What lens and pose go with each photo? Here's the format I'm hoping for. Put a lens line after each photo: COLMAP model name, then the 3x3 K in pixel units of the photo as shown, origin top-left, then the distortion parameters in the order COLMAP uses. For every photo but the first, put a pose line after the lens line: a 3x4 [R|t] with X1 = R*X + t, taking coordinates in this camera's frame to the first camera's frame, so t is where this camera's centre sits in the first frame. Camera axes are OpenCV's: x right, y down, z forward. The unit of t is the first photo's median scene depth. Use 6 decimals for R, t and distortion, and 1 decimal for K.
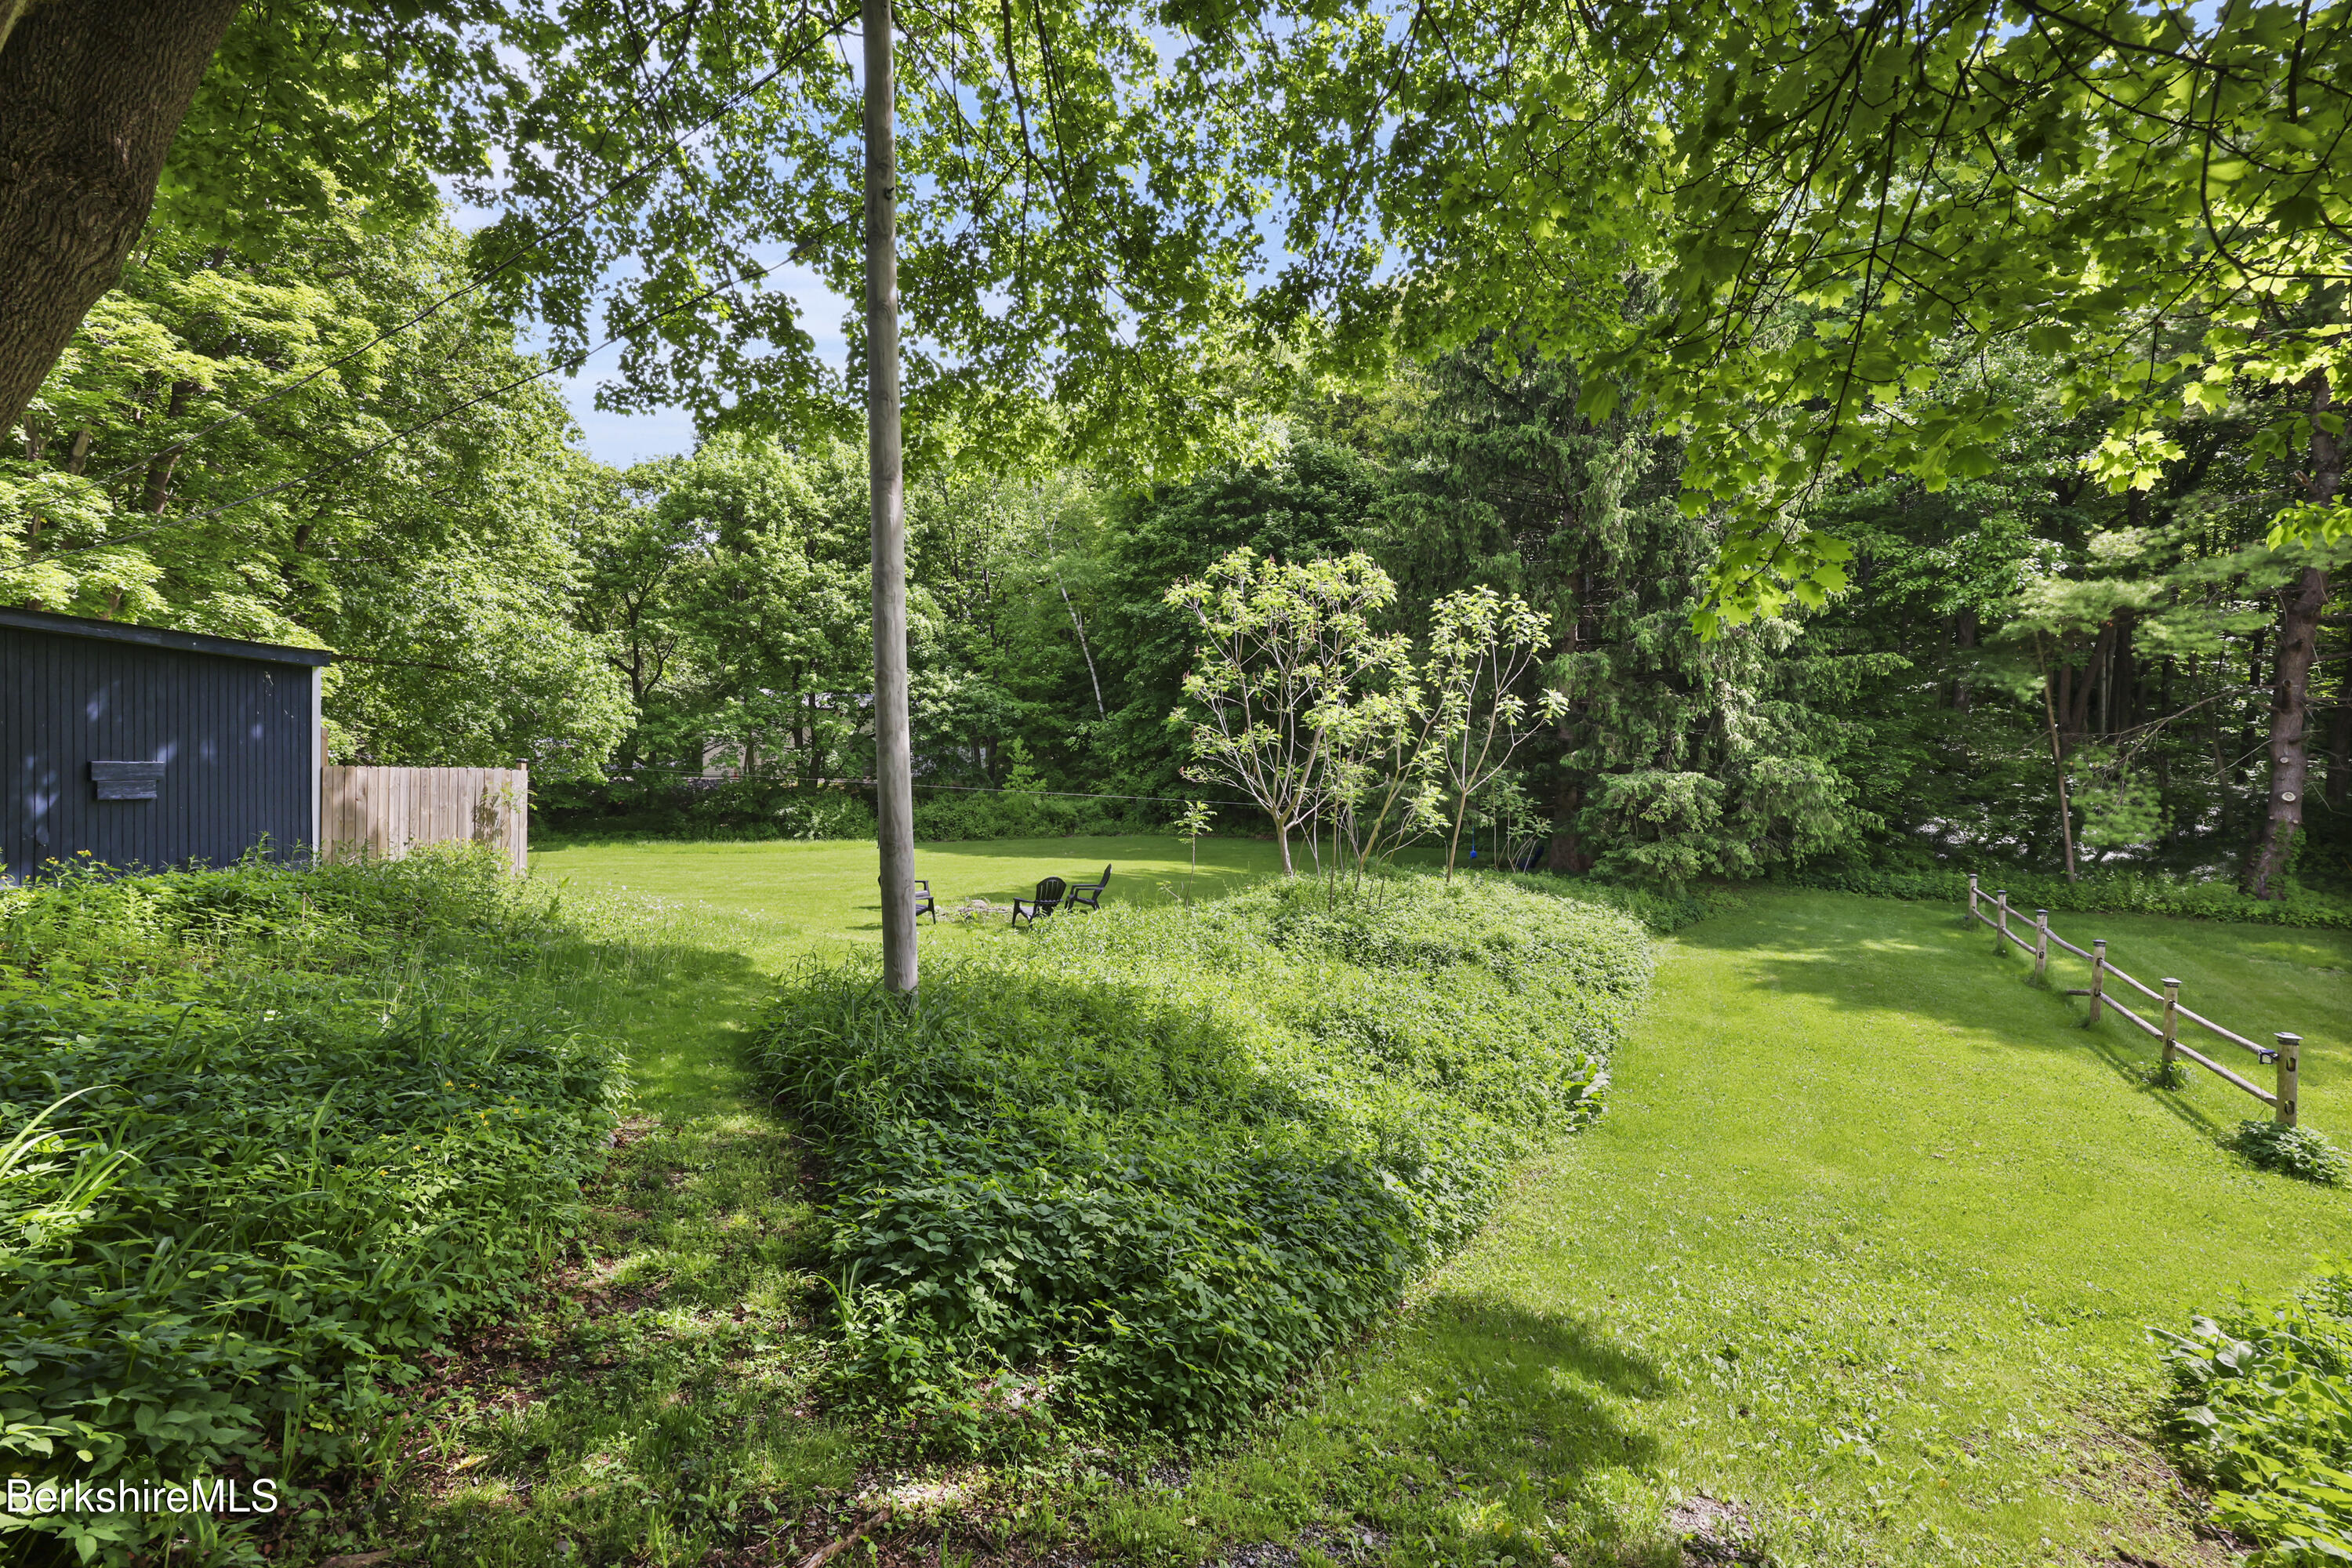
lens RADIAL K [[965.2, 0, 1176.2], [0, 965.2, 786.7], [0, 0, 1]] dist [0.000869, 0.001009]
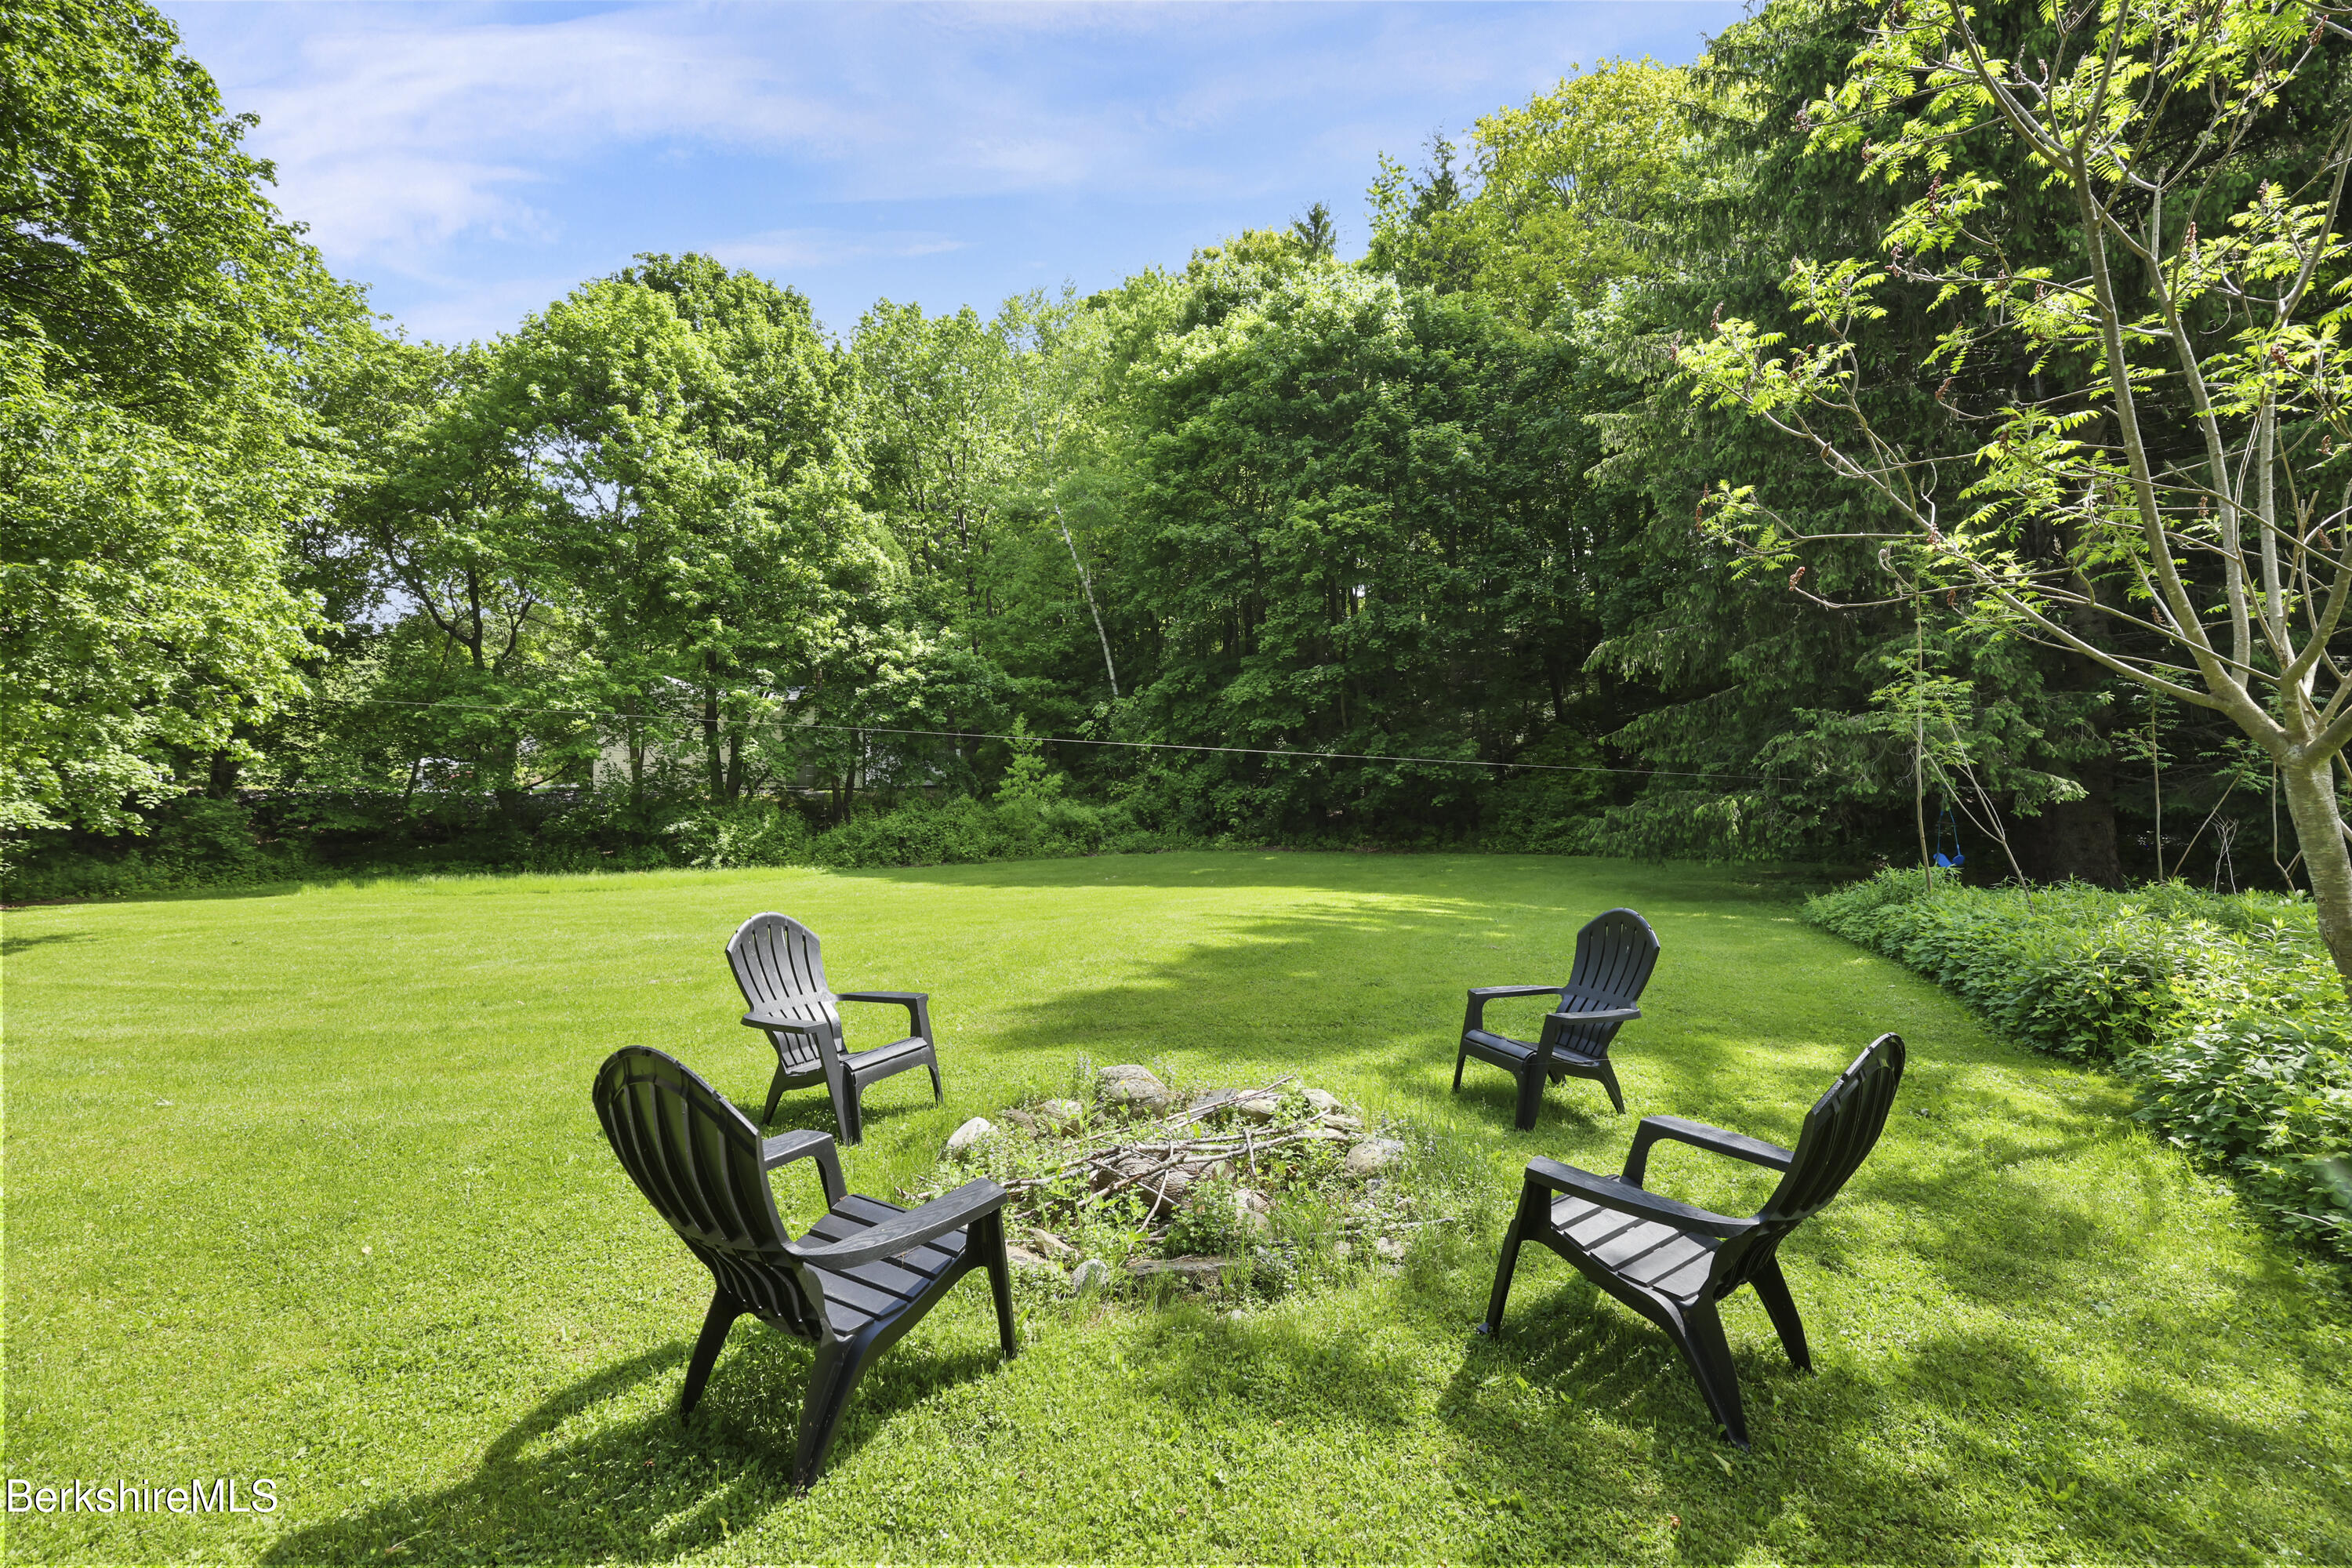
lens RADIAL K [[965.2, 0, 1182.4], [0, 965.2, 778.4], [0, 0, 1]] dist [0.000869, 0.001009]
pose [[0.998666, -0.018905, 0.048053, -0.081827], [0.020400, 0.999317, -0.030811, 0.019025], [-0.047438, 0.031750, 0.998369, 0.299836]]
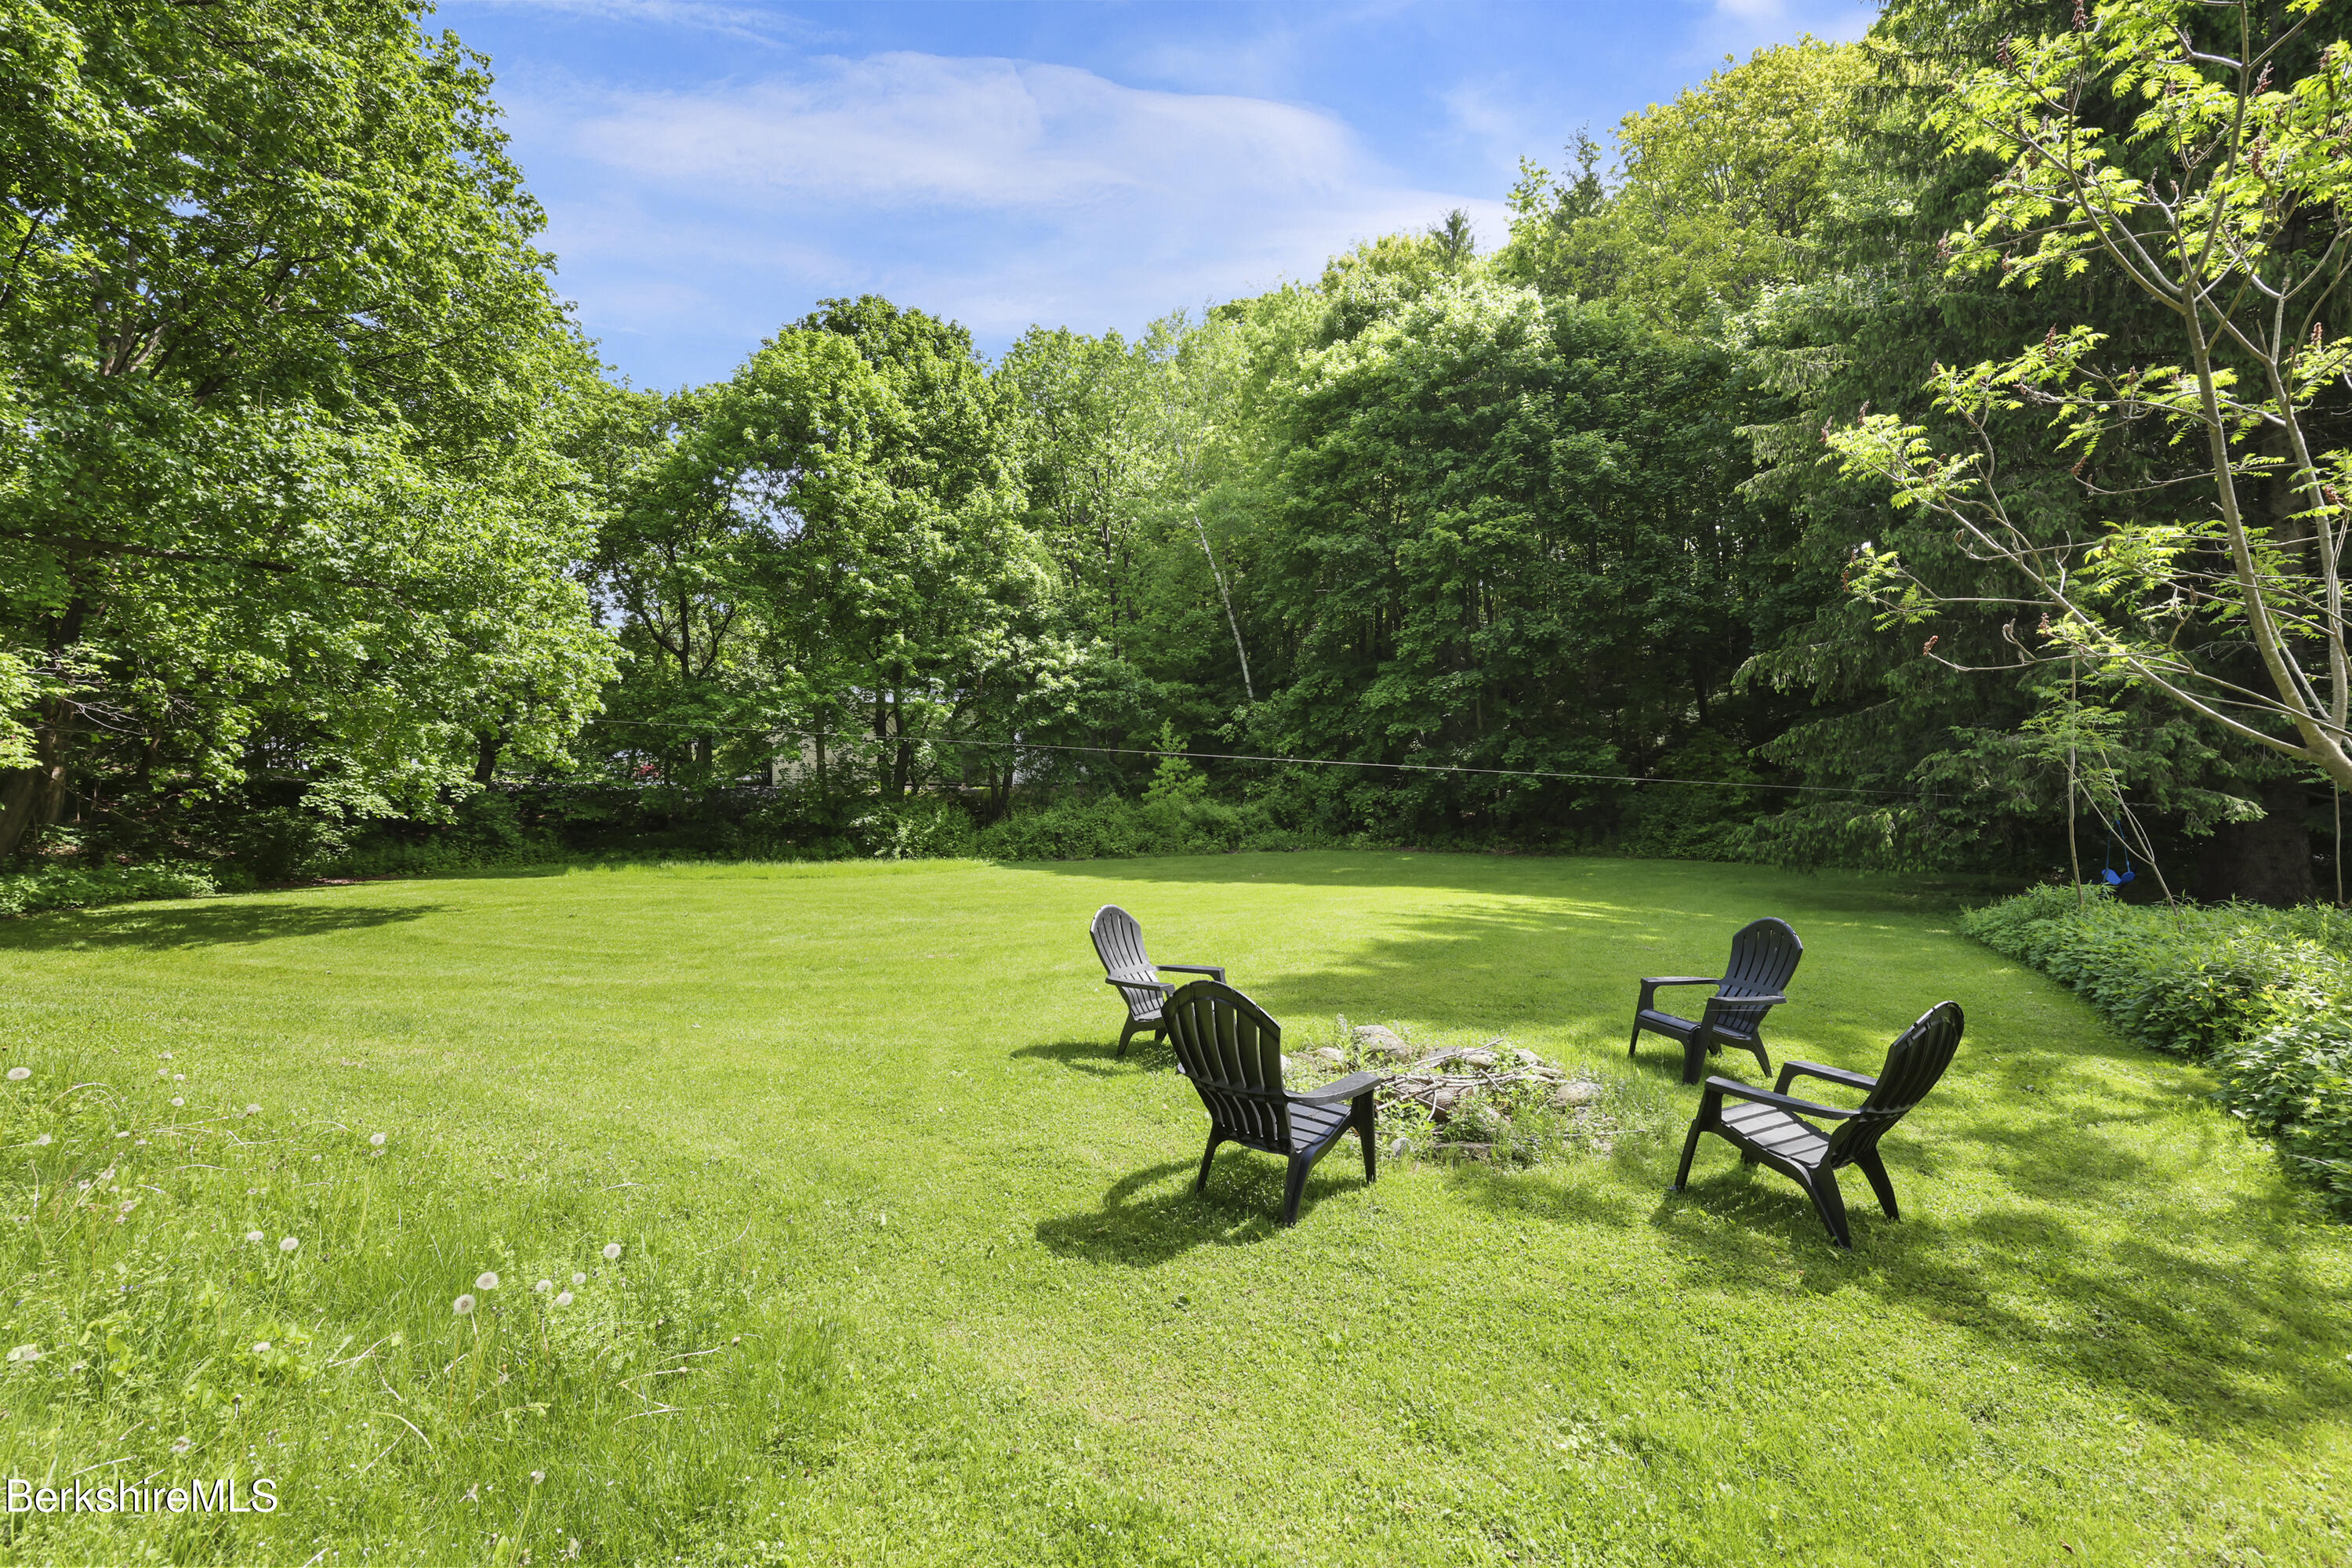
lens RADIAL K [[965.2, 0, 1179.5], [0, 965.2, 778.1], [0, 0, 1]] dist [0.000869, 0.001009]
pose [[0.997166, -0.011532, -0.074341, -0.100977], [0.009529, 0.999583, -0.027244, 0.014410], [0.074625, 0.026458, 0.996861, 0.262733]]
